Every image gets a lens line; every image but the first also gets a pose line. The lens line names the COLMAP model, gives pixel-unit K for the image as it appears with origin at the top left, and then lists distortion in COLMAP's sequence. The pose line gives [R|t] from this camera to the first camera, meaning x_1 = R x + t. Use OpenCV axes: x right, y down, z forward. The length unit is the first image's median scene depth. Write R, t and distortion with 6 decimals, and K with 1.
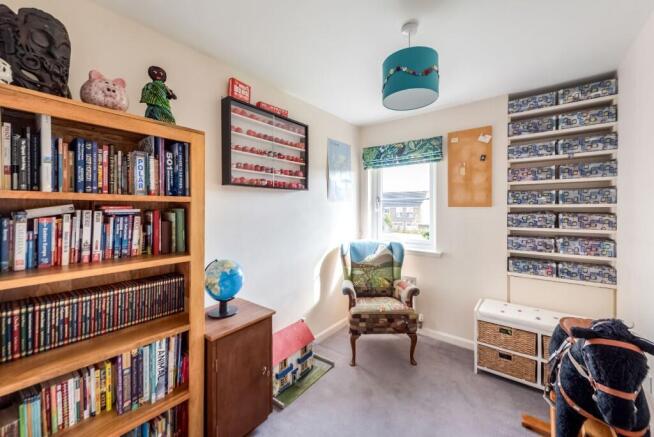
lens RADIAL K [[258.5, 0, 327.0], [0, 258.5, 218.5], [0, 0, 1]] dist [0.001497, 0.000217]
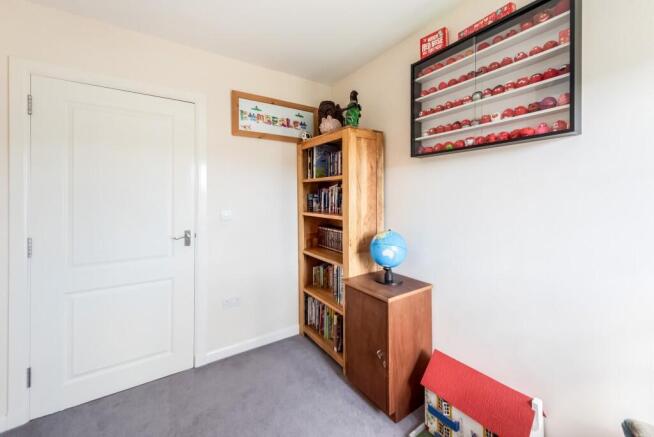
lens RADIAL K [[264.6, 0, 324.7], [0, 264.6, 190.5], [0, 0, 1]] dist [0.000787, -0.000014]
pose [[-0.307629, 0.005746, -0.951489, 0.618122], [-0.011086, 0.999892, 0.009623, -0.009573], [0.951442, 0.013509, -0.307532, 0.937373]]
